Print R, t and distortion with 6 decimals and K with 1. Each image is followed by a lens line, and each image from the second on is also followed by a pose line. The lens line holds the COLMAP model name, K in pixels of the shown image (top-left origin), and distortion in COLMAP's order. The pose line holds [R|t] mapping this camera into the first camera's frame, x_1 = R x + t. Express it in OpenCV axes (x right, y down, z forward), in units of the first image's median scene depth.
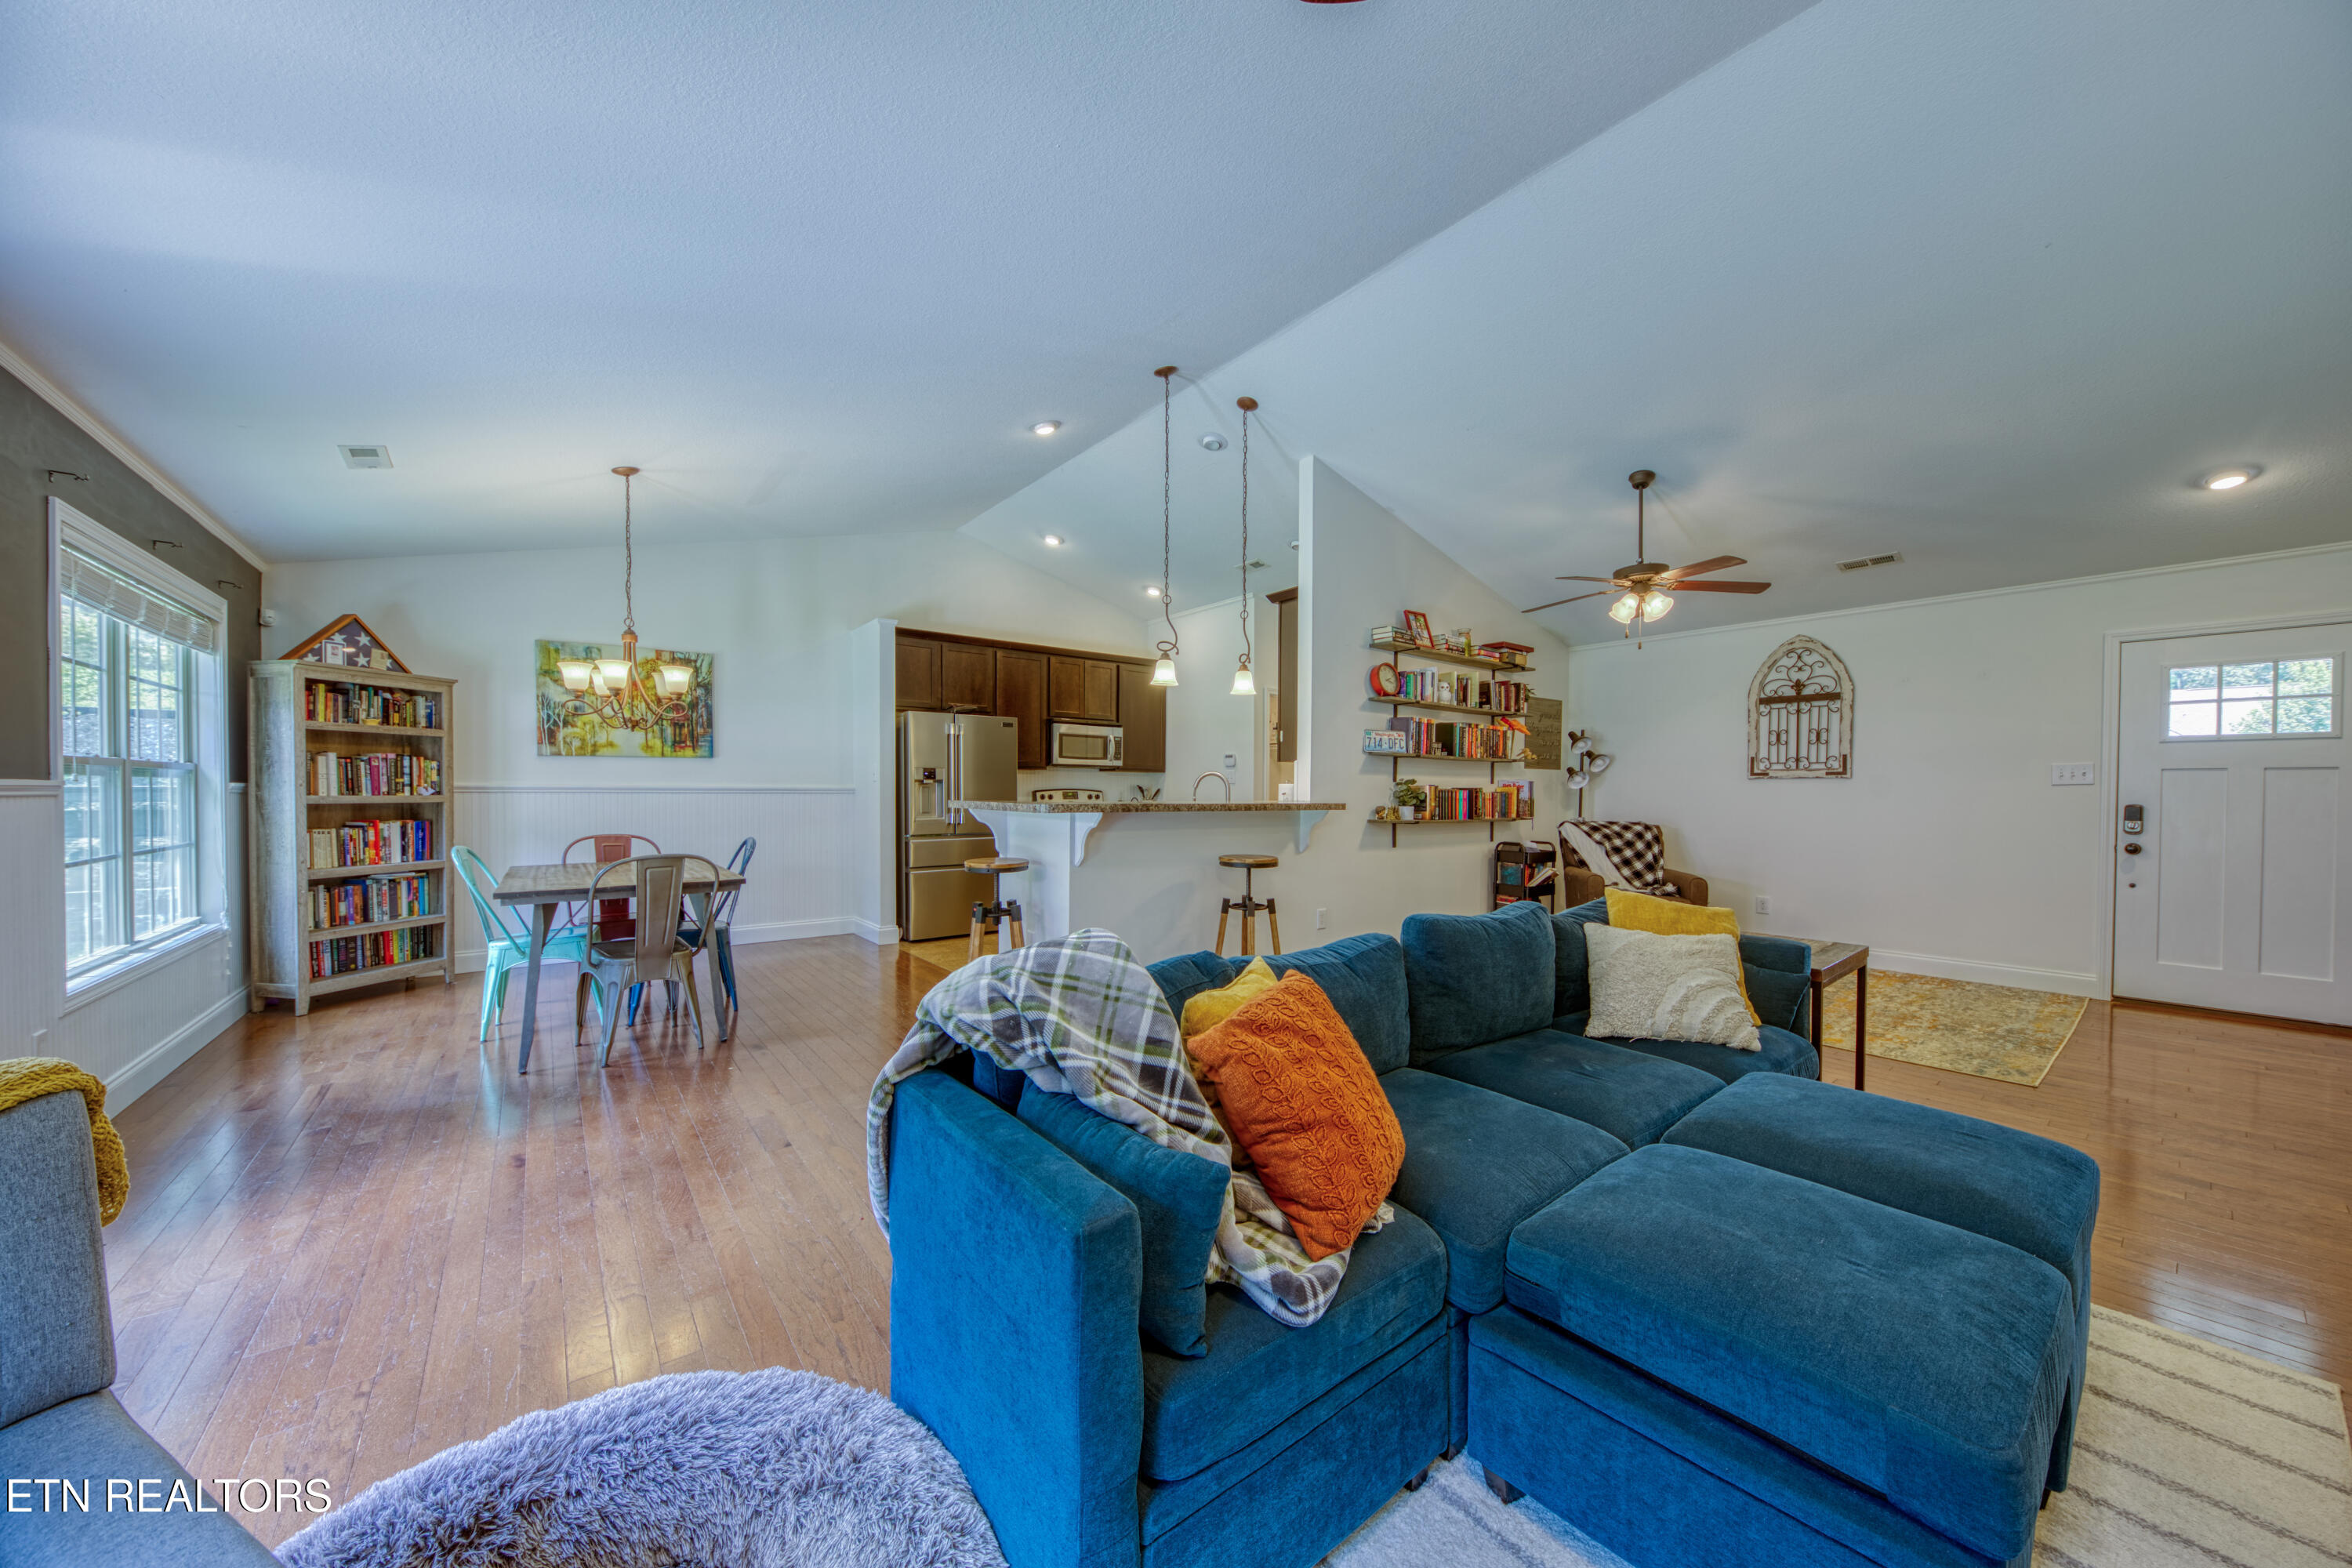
lens RADIAL K [[813.4, 0, 1174.4], [0, 813.4, 803.7], [0, 0, 1]] dist [0.002291, 0.000085]
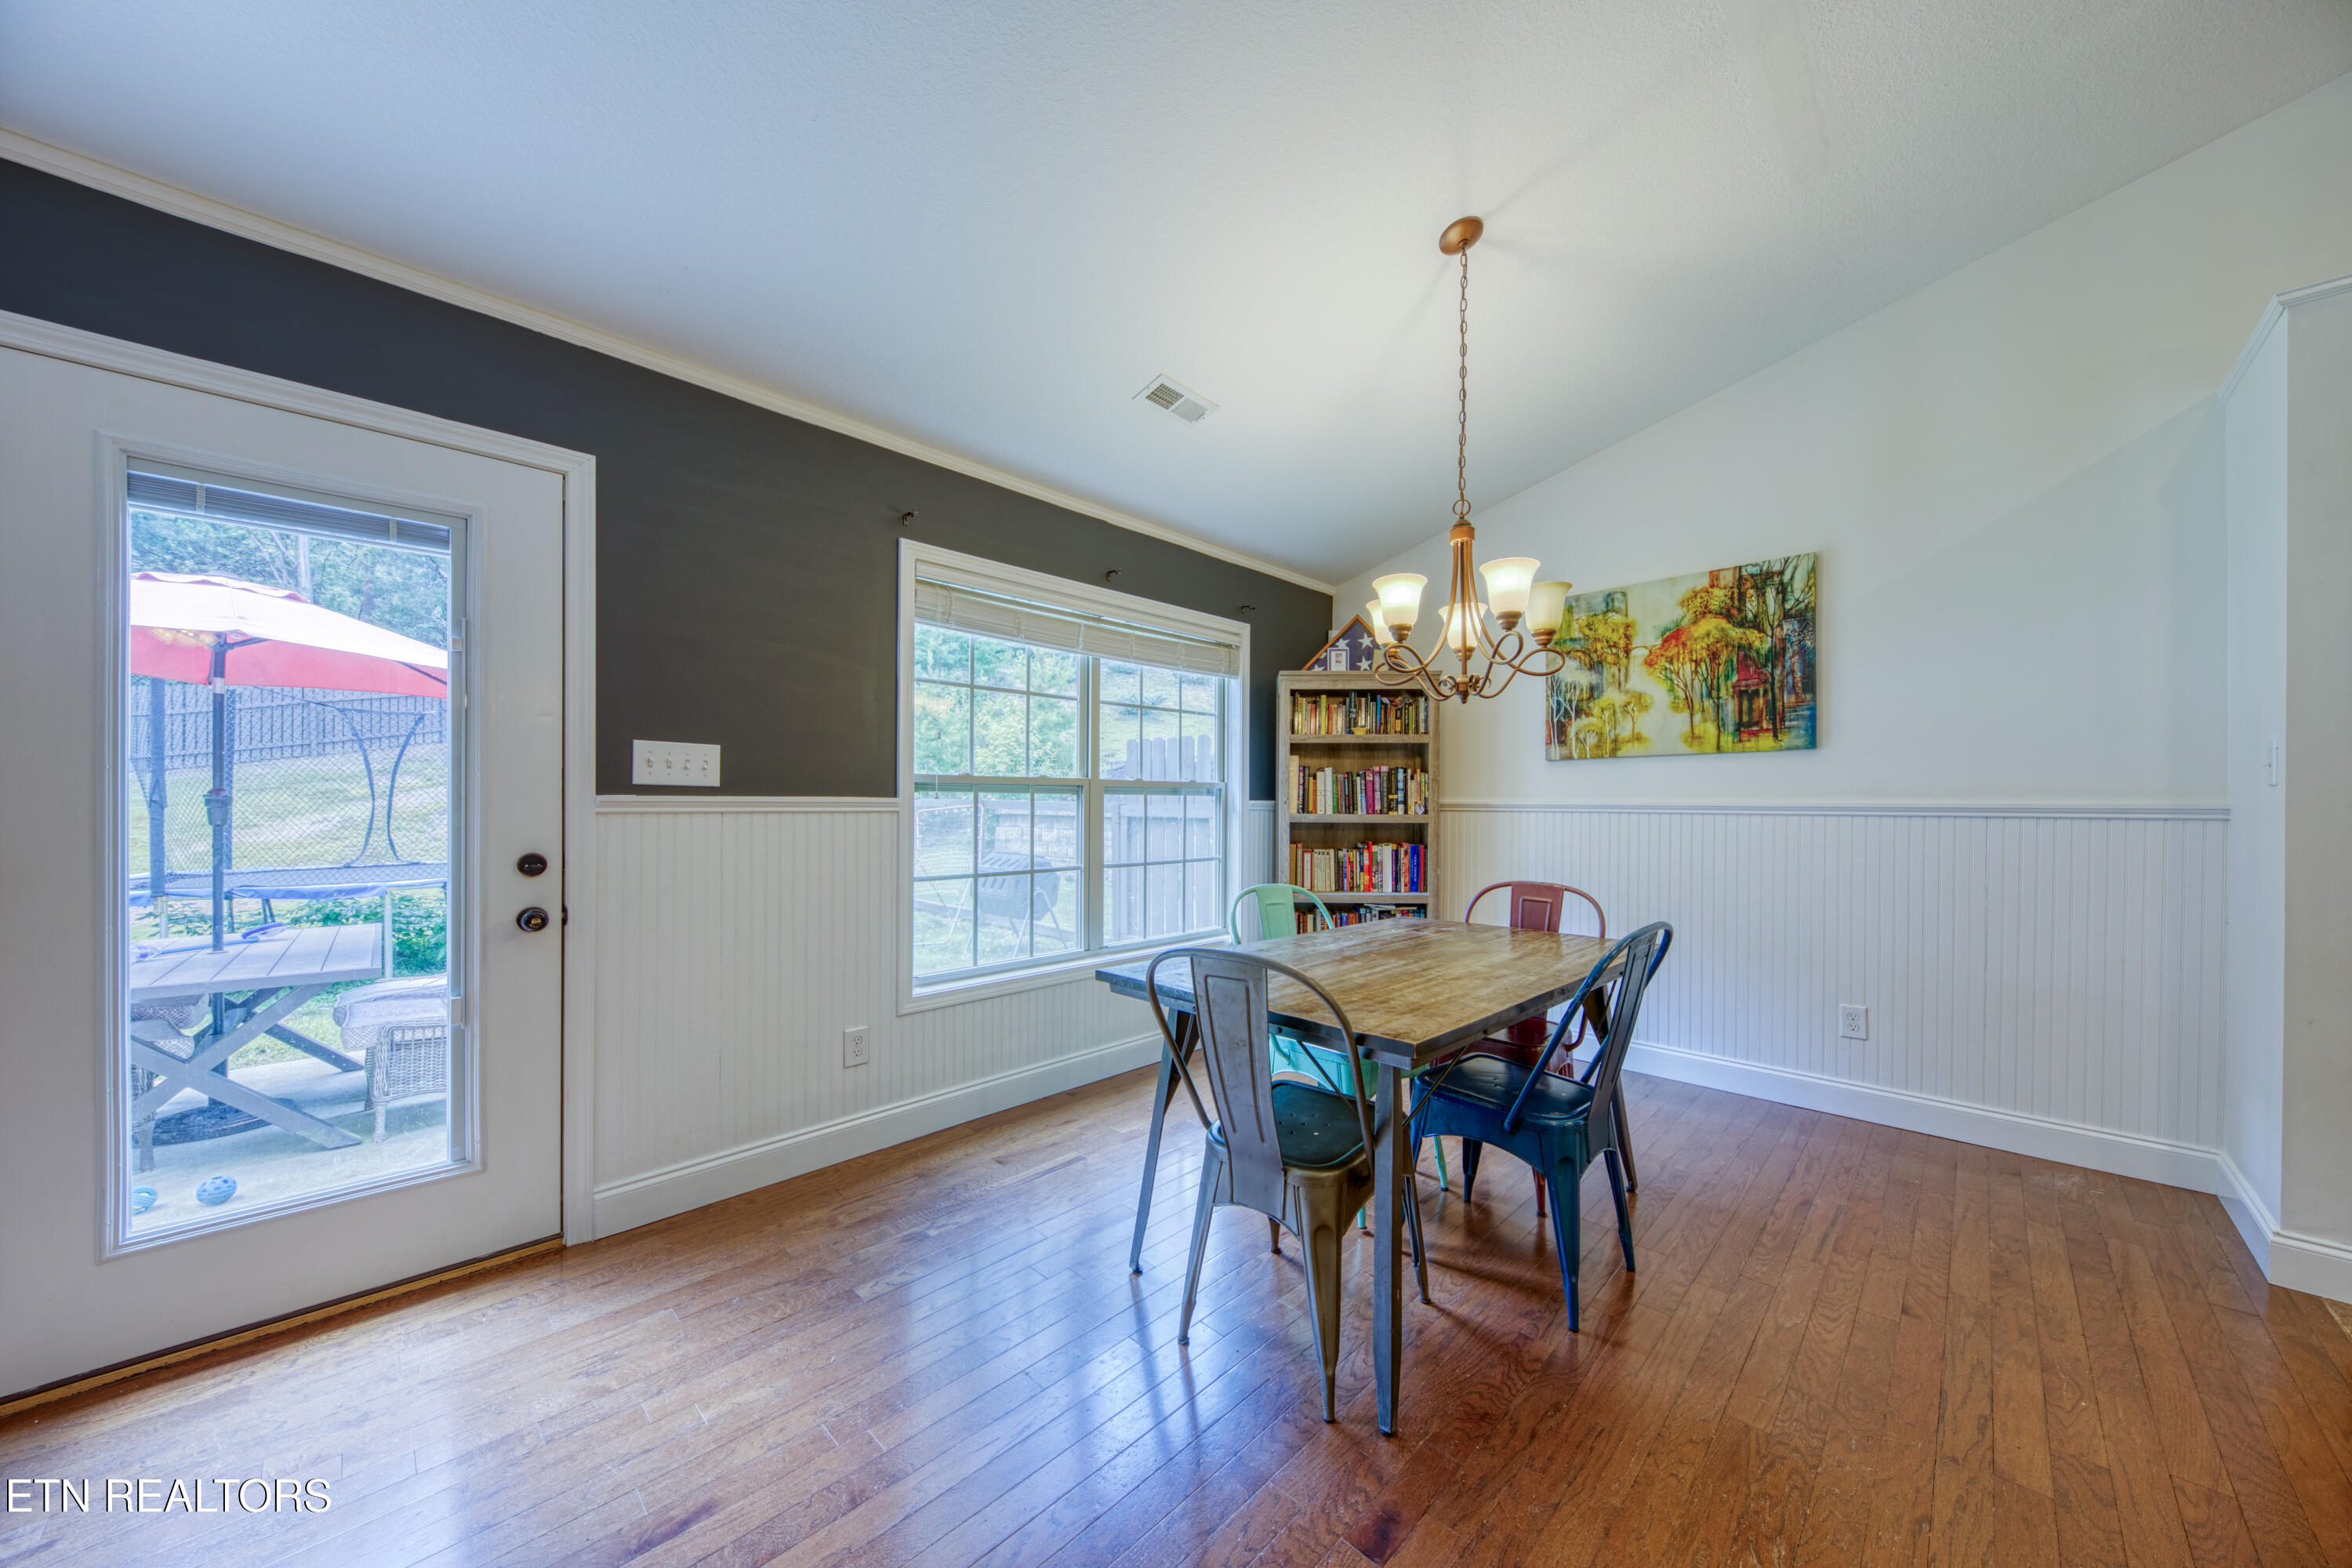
lens RADIAL K [[797.7, 0, 1188.1], [0, 797.7, 807.3], [0, 0, 1]] dist [0.000886, -0.003377]
pose [[0.136746, 0.000989, -0.990606, -0.137845], [-0.020300, 0.999792, -0.001804, -0.011408], [0.990398, 0.020356, 0.136737, 0.649281]]
